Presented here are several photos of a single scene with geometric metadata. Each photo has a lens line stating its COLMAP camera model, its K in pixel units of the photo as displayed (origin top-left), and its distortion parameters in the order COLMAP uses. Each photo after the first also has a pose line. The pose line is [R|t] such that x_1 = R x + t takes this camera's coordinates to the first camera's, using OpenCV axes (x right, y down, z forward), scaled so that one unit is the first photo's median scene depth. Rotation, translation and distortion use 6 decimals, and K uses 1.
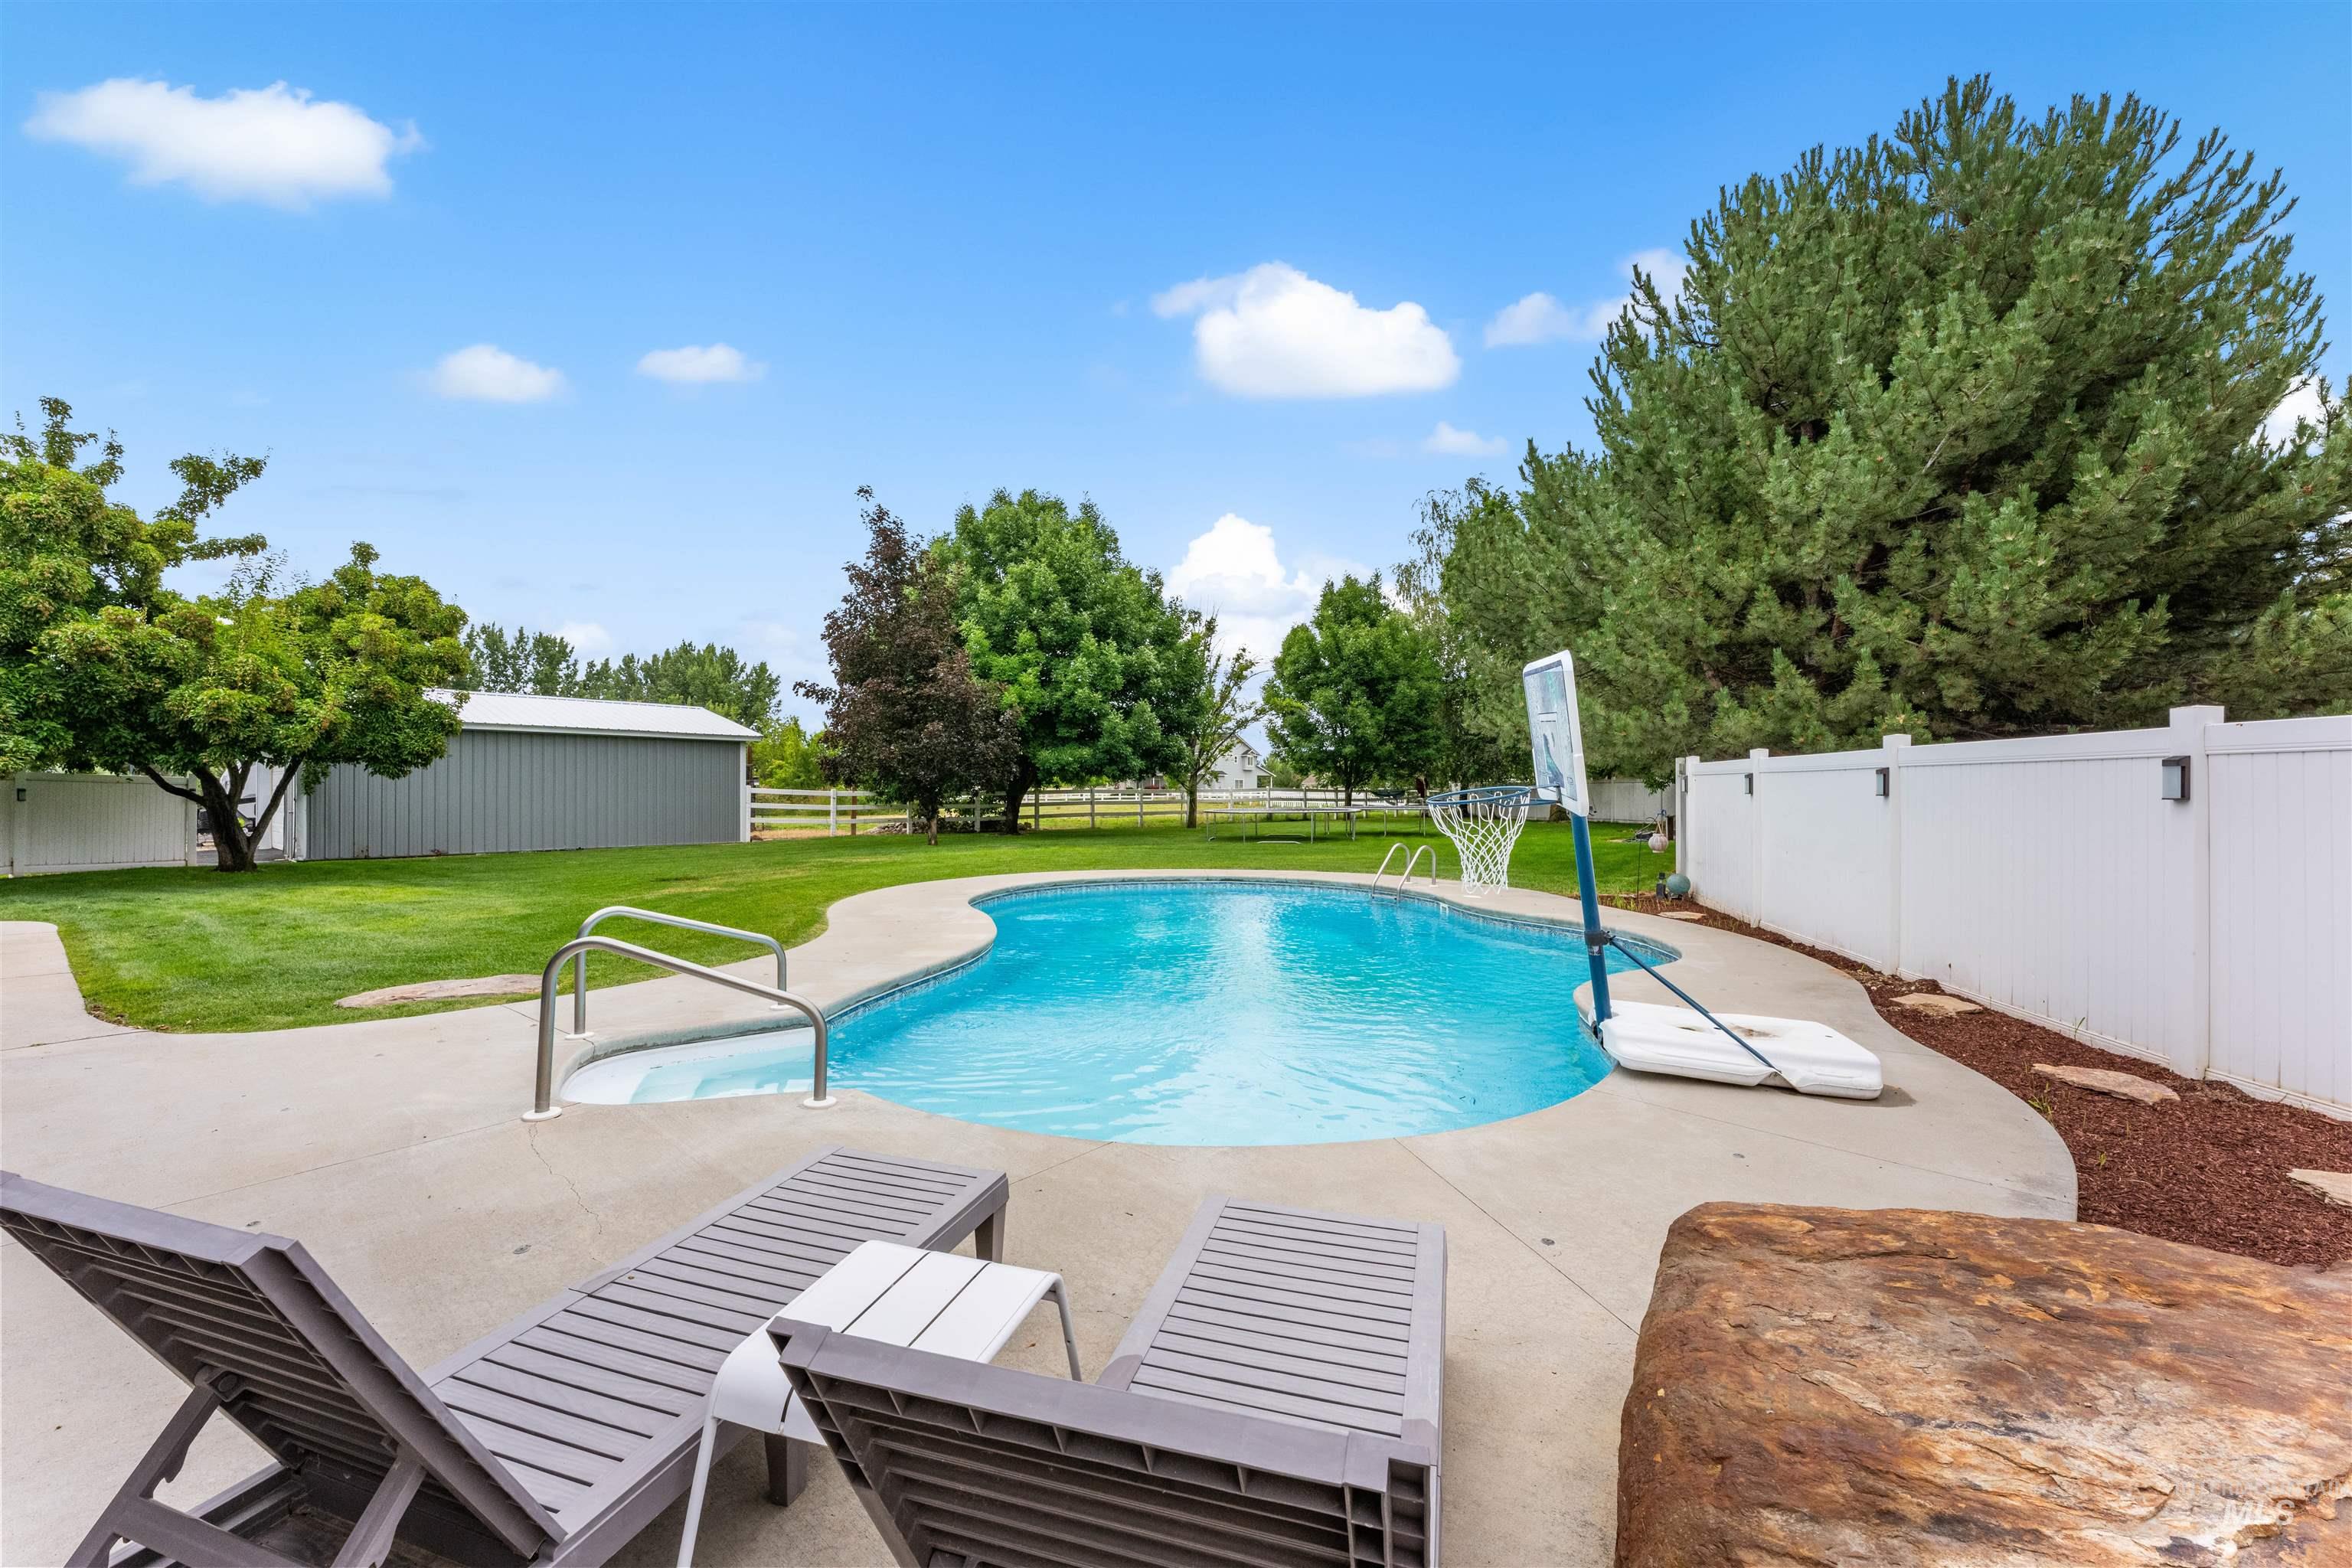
lens RADIAL K [[941.2, 0, 1191.5], [0, 941.2, 772.6], [0, 0, 1]] dist [-0.000767, -0.000574]
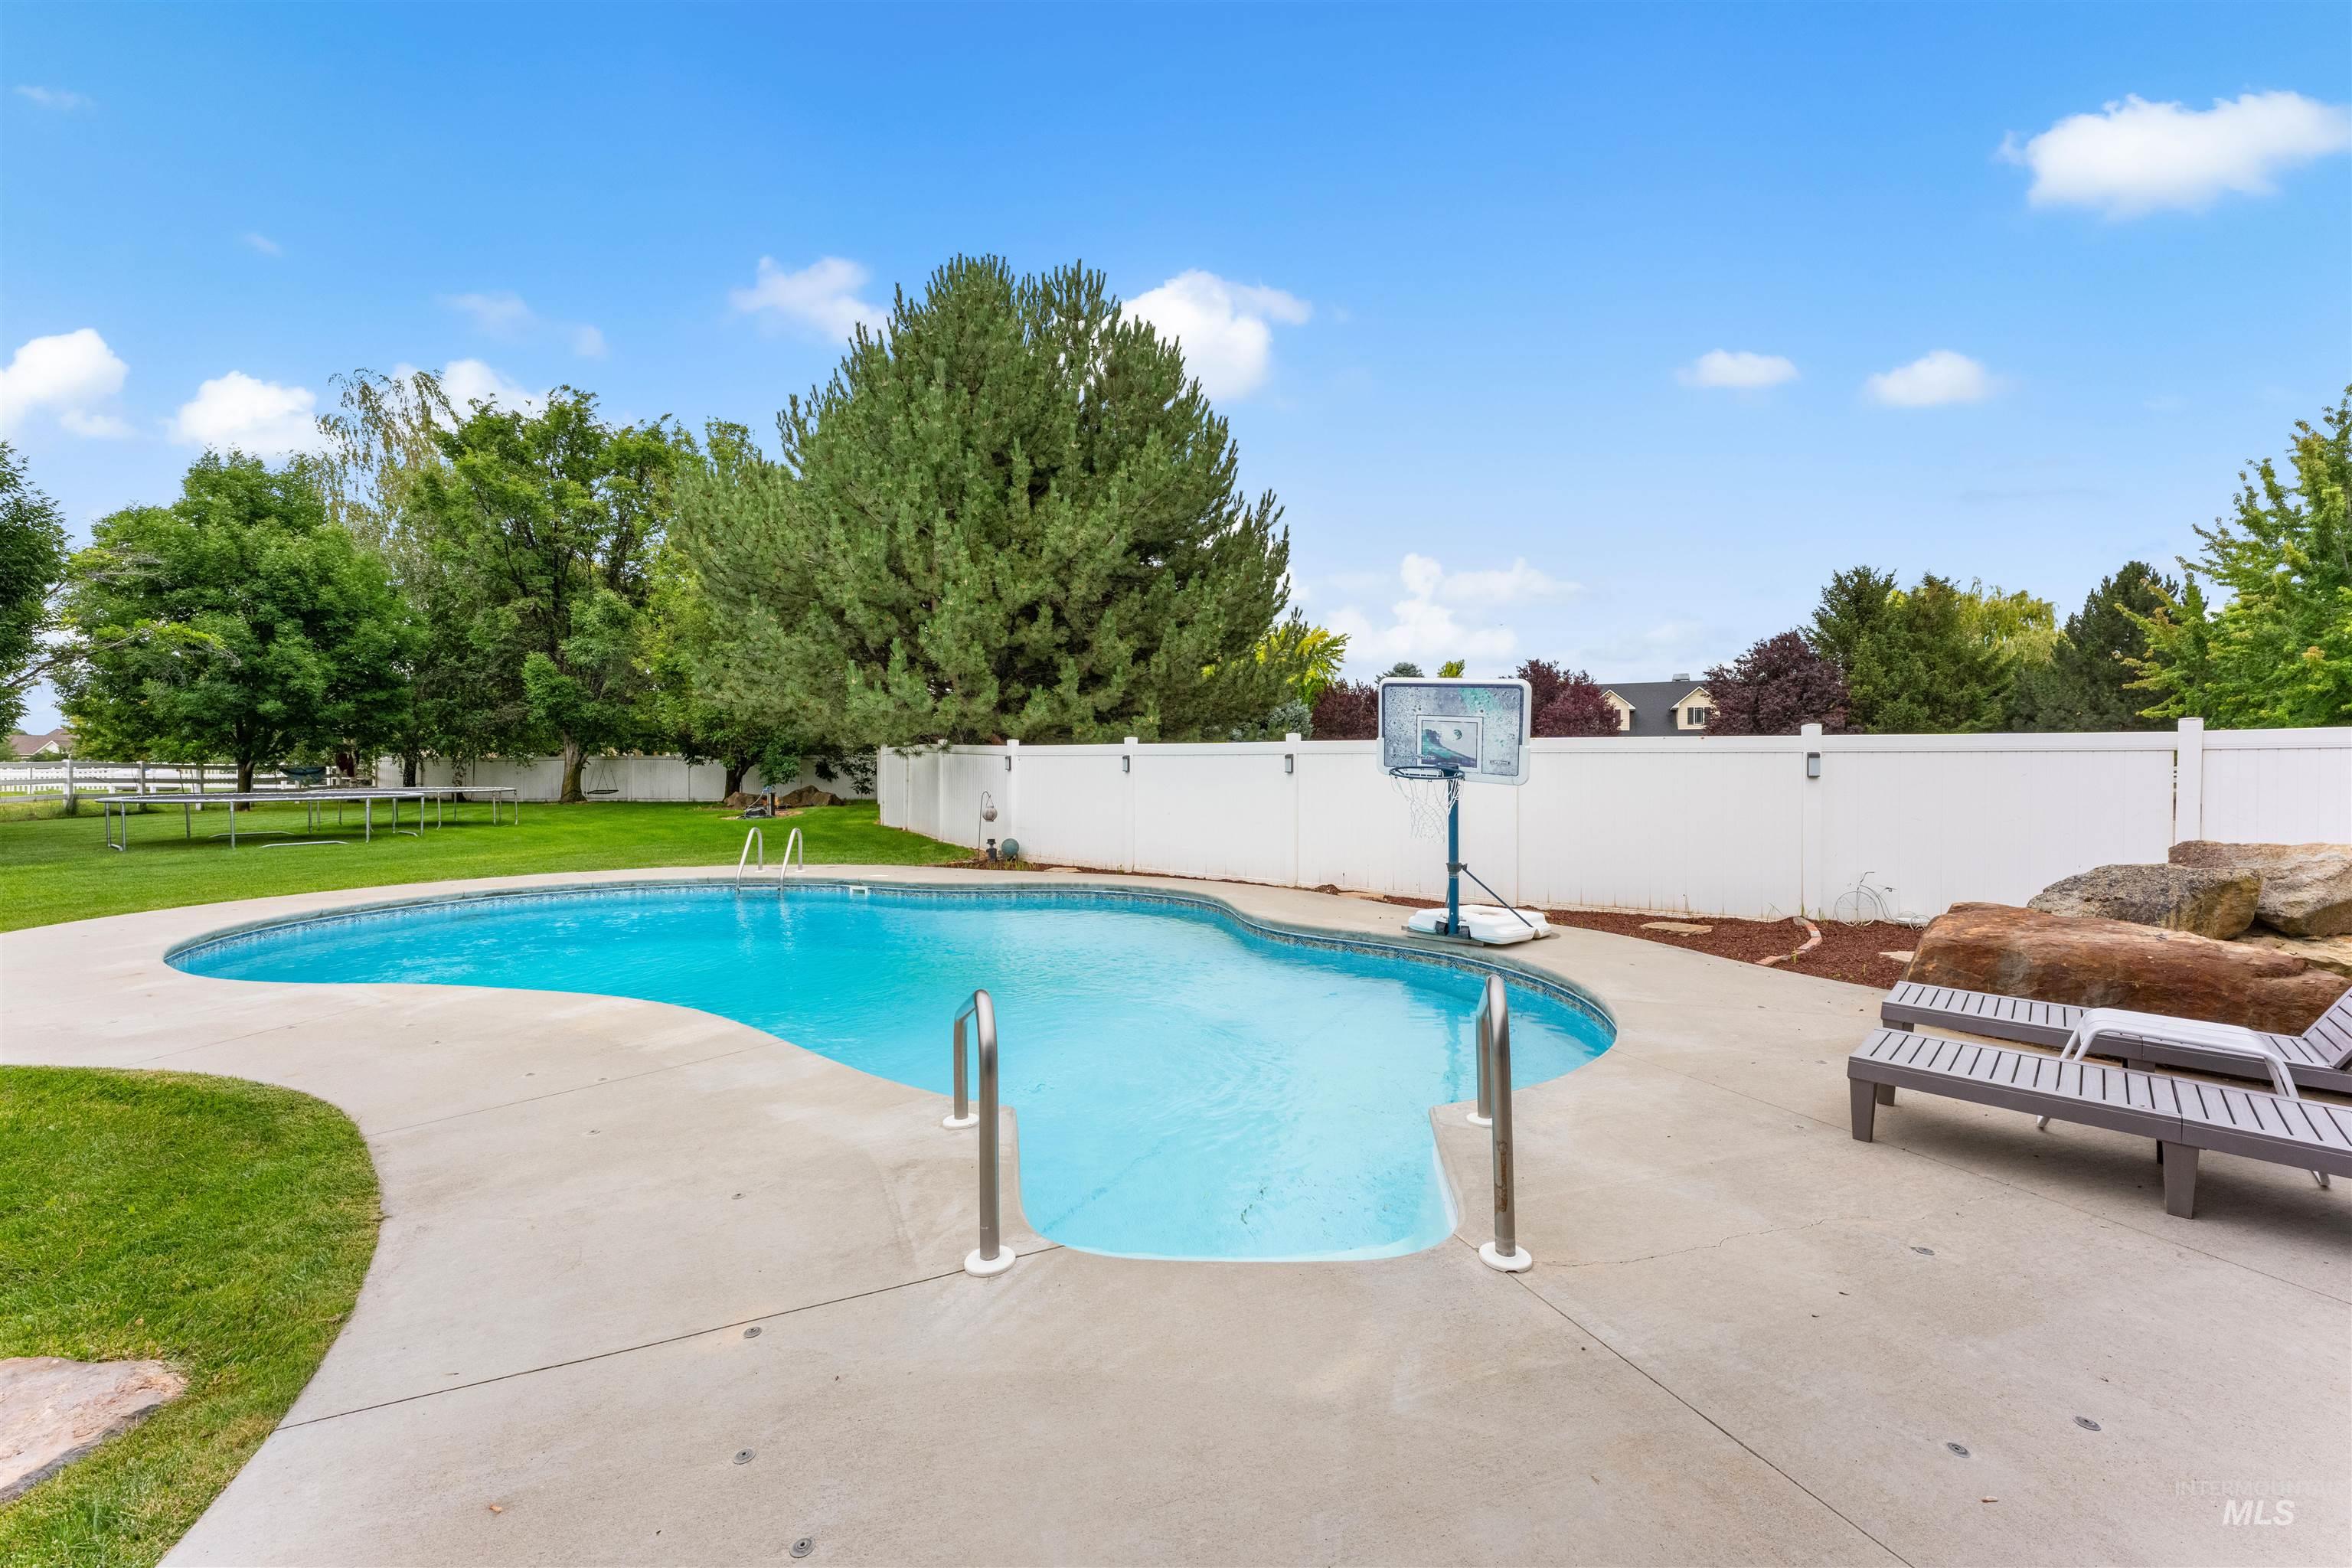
lens RADIAL K [[941.2, 0, 1173.3], [0, 941.2, 772.3], [0, 0, 1]] dist [-0.000767, -0.000574]
pose [[0.465815, -0.004004, 0.884873, -0.196193], [-0.017988, 0.999740, 0.013993, 0.001871], [-0.884699, -0.022435, 0.465622, 0.126850]]
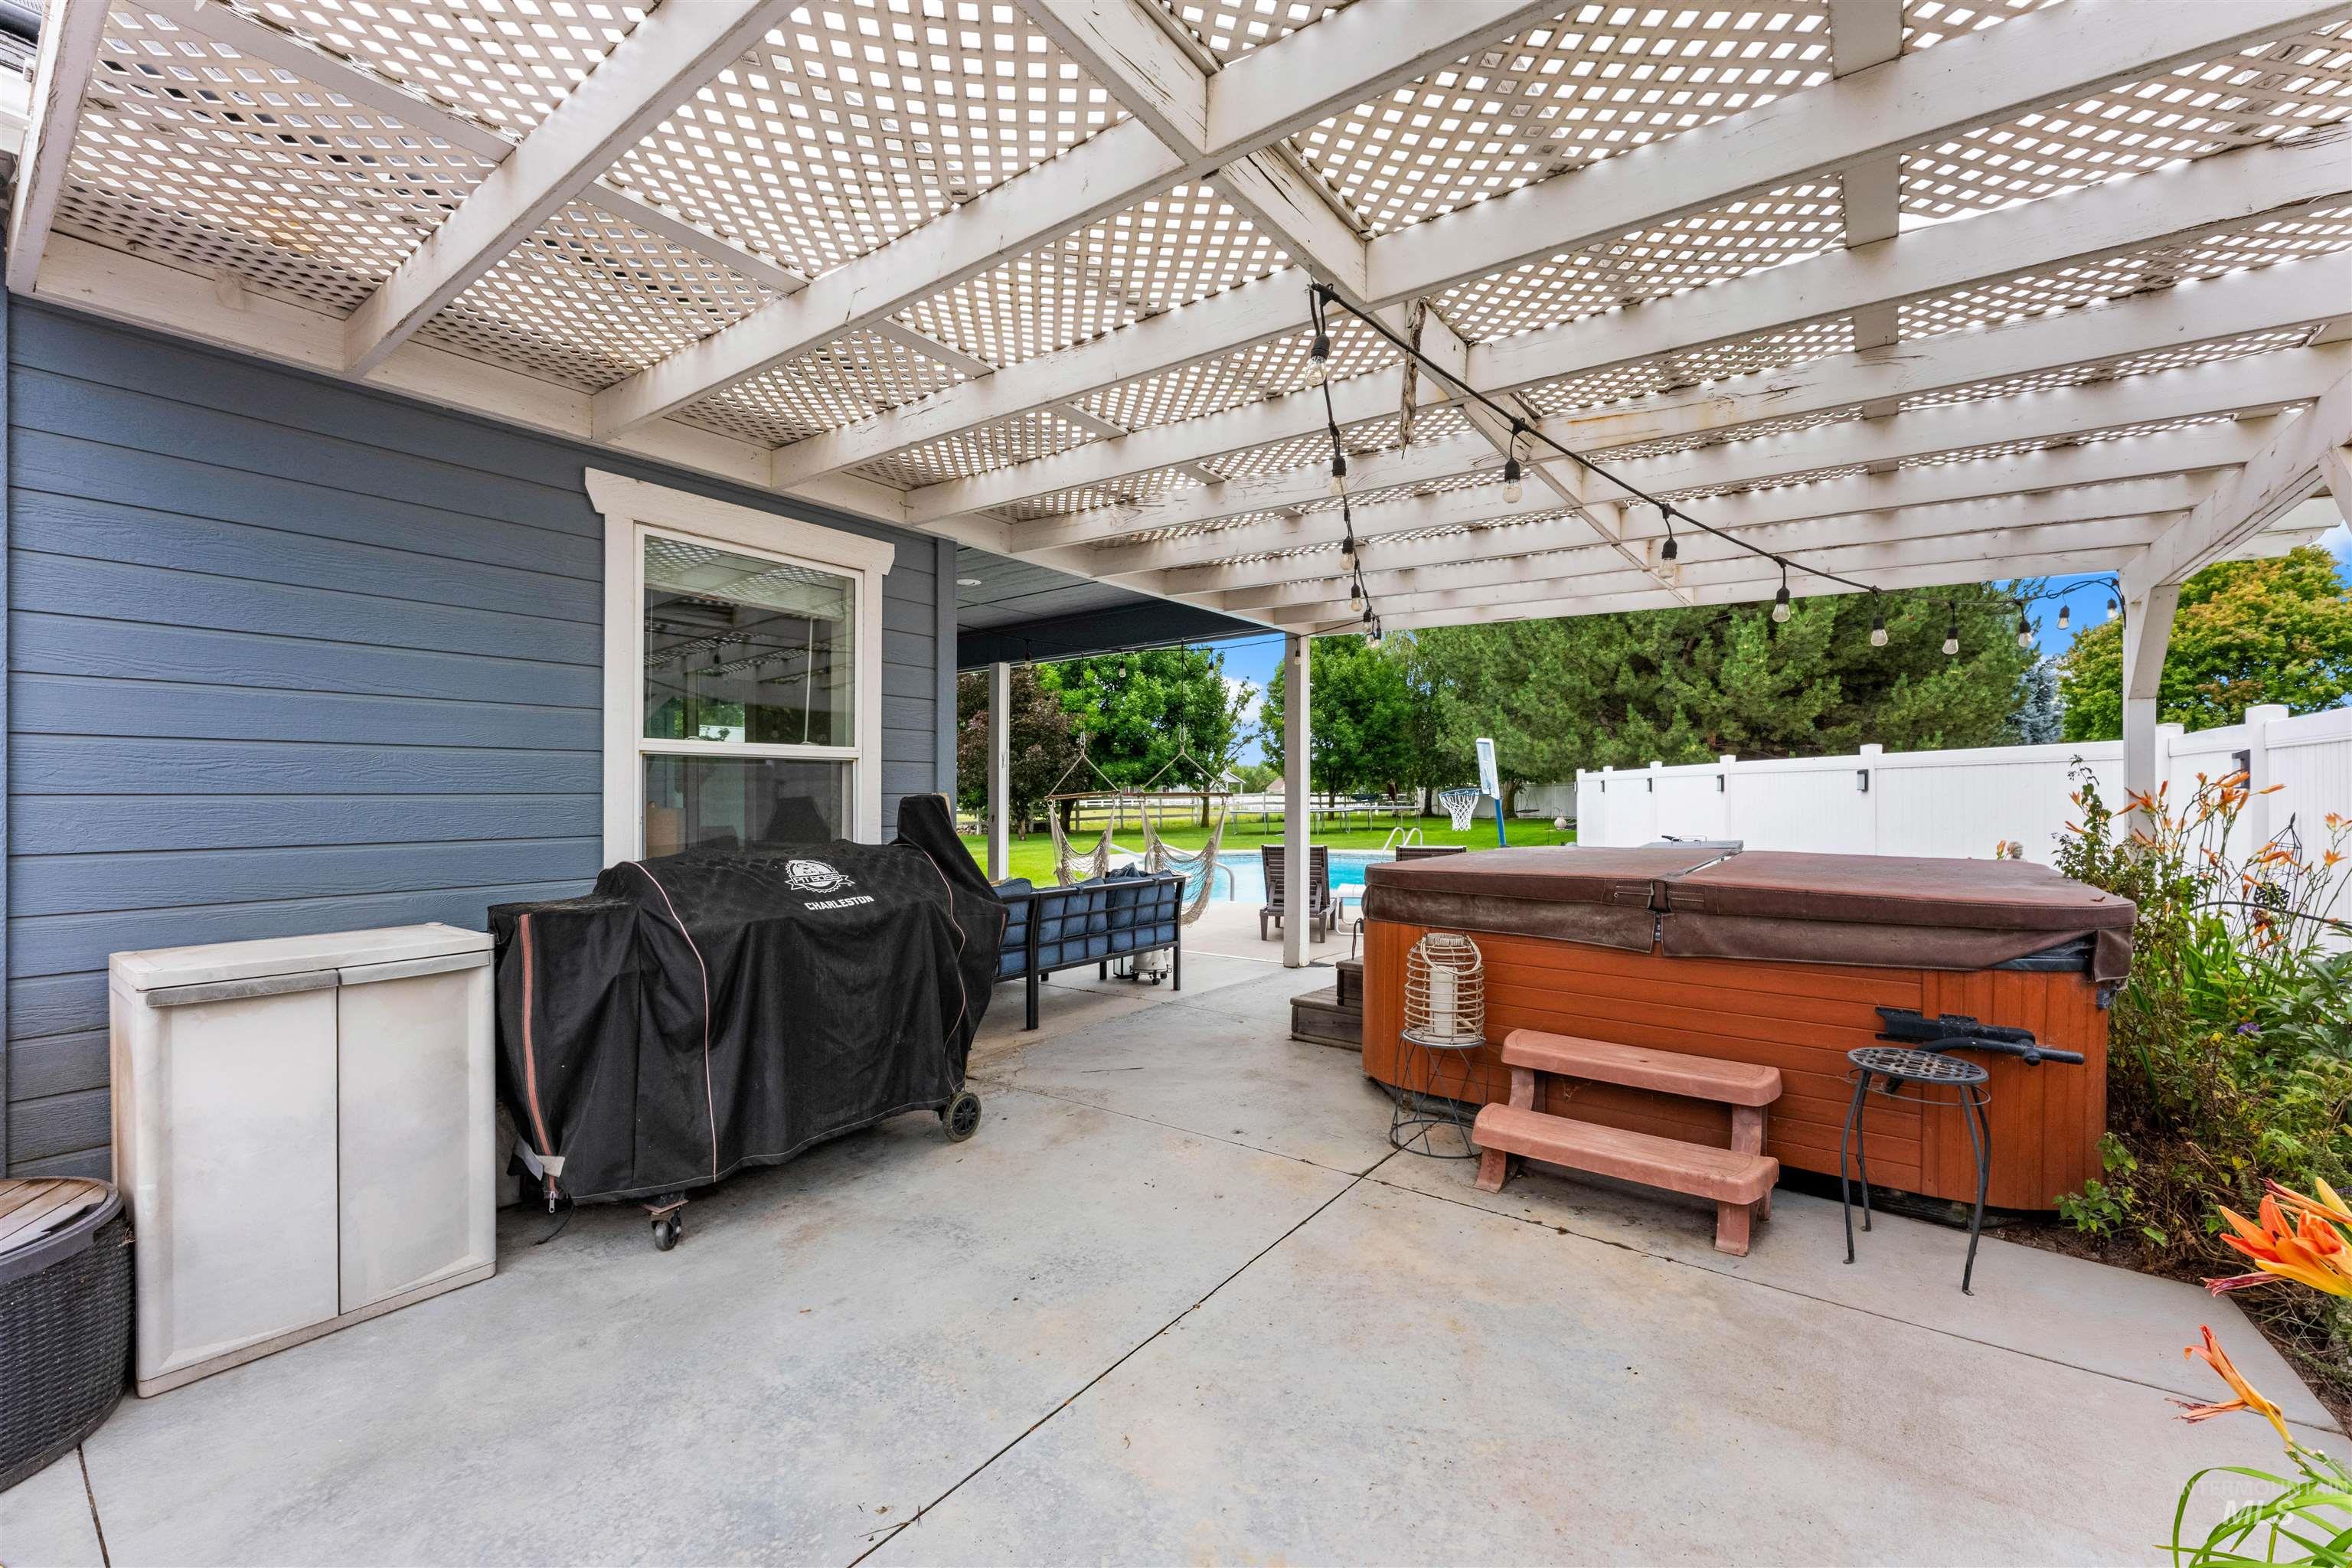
lens RADIAL K [[941.2, 0, 1194.7], [0, 941.2, 802.7], [0, 0, 1]] dist [-0.000767, -0.000574]
pose [[0.998932, -0.011284, 0.044806, -0.091085], [0.010182, 0.999642, 0.024744, -0.002856], [-0.045070, -0.024262, 0.998689, -0.261595]]
